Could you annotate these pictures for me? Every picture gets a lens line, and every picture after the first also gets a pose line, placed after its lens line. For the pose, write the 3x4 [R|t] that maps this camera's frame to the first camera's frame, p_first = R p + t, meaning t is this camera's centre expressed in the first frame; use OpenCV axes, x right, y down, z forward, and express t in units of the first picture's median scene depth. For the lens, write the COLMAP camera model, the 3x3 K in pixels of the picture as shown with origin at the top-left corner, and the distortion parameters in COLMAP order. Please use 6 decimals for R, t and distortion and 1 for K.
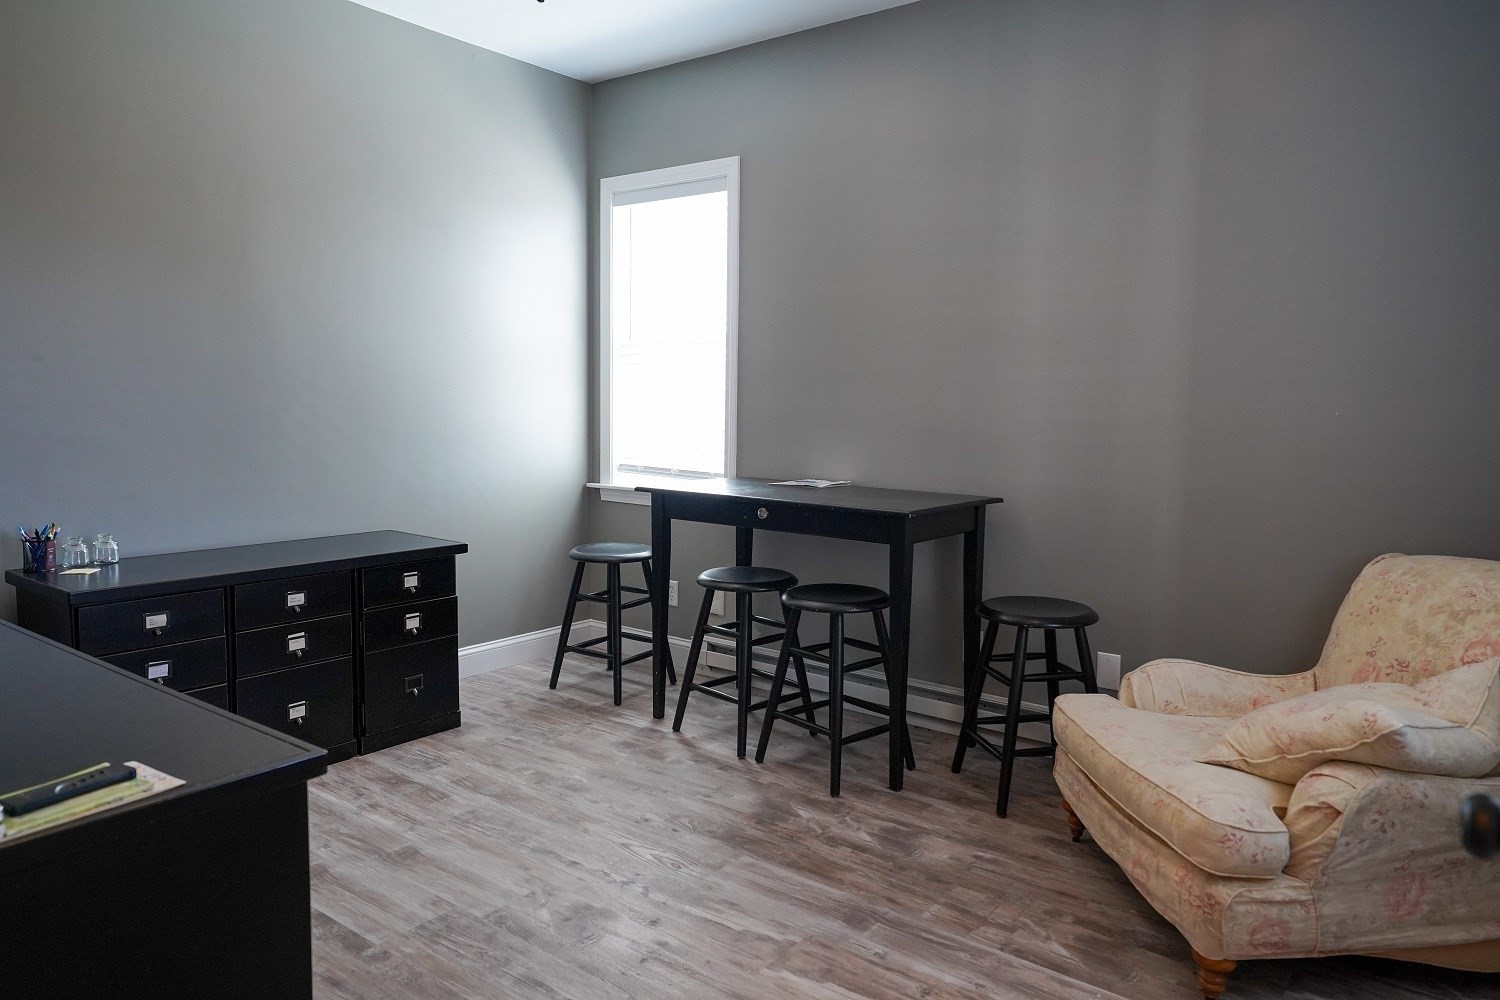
lens RADIAL K [[1011.1, 0, 764.1], [0, 1011.1, 500.4], [0, 0, 1]] dist [0.026039, -0.004913]
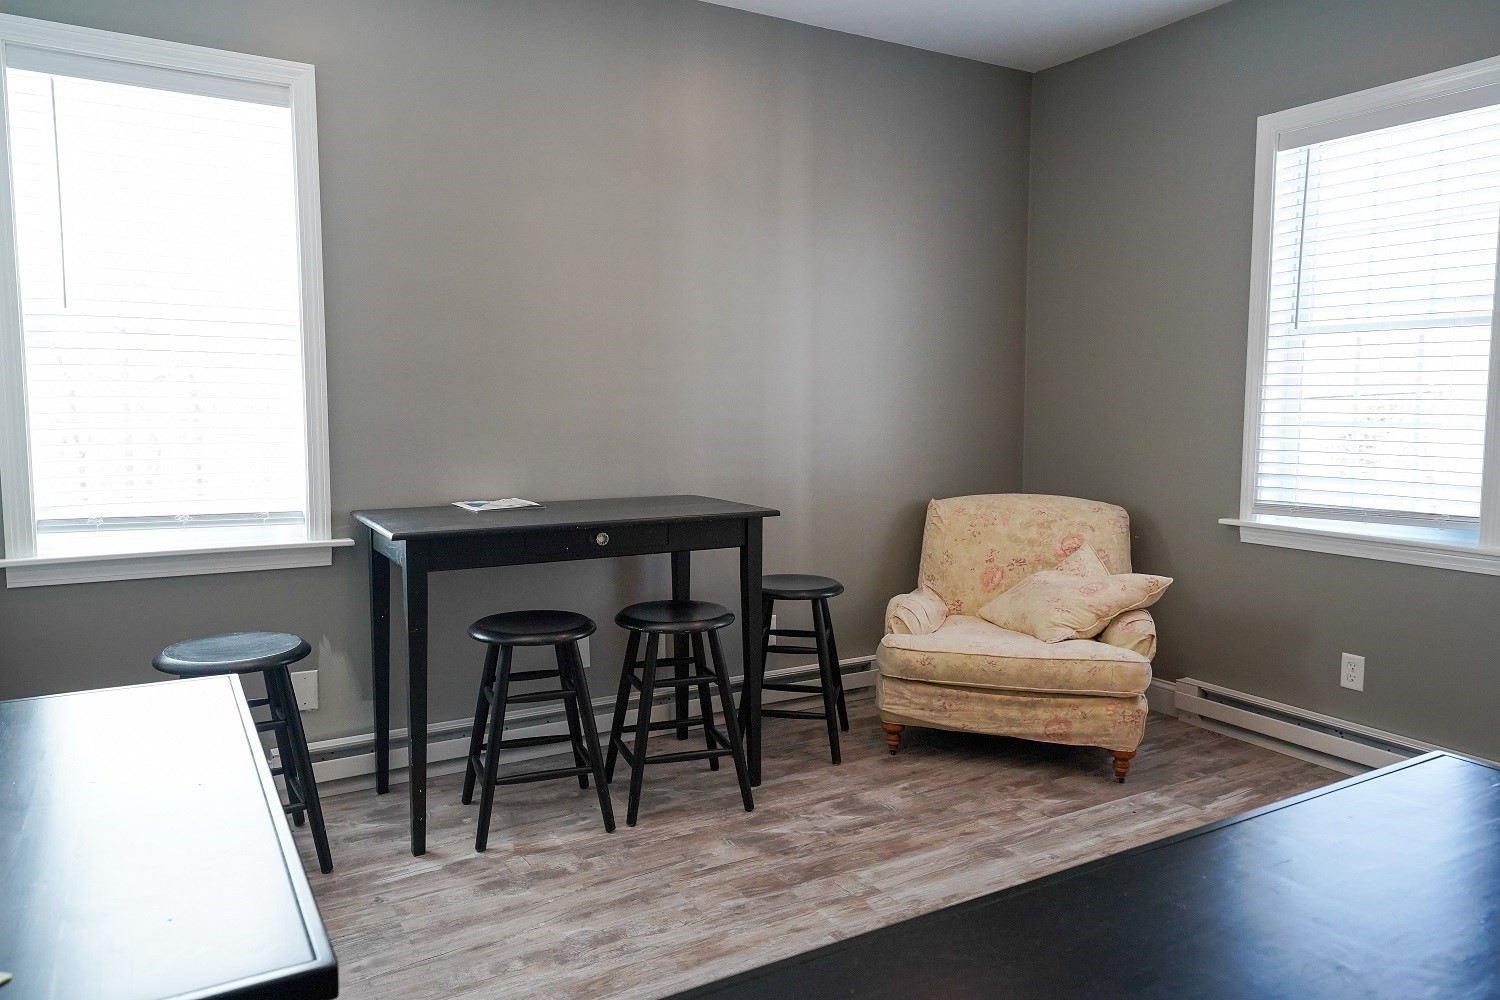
lens RADIAL K [[1011.1, 0, 762.7], [0, 1011.1, 498.9], [0, 0, 1]] dist [0.026039, -0.004913]
pose [[0.374773, -0.103606, 0.921310, -0.857036], [0.098399, 0.992568, 0.071592, -0.080024], [-0.921880, 0.063825, 0.382182, 0.644670]]
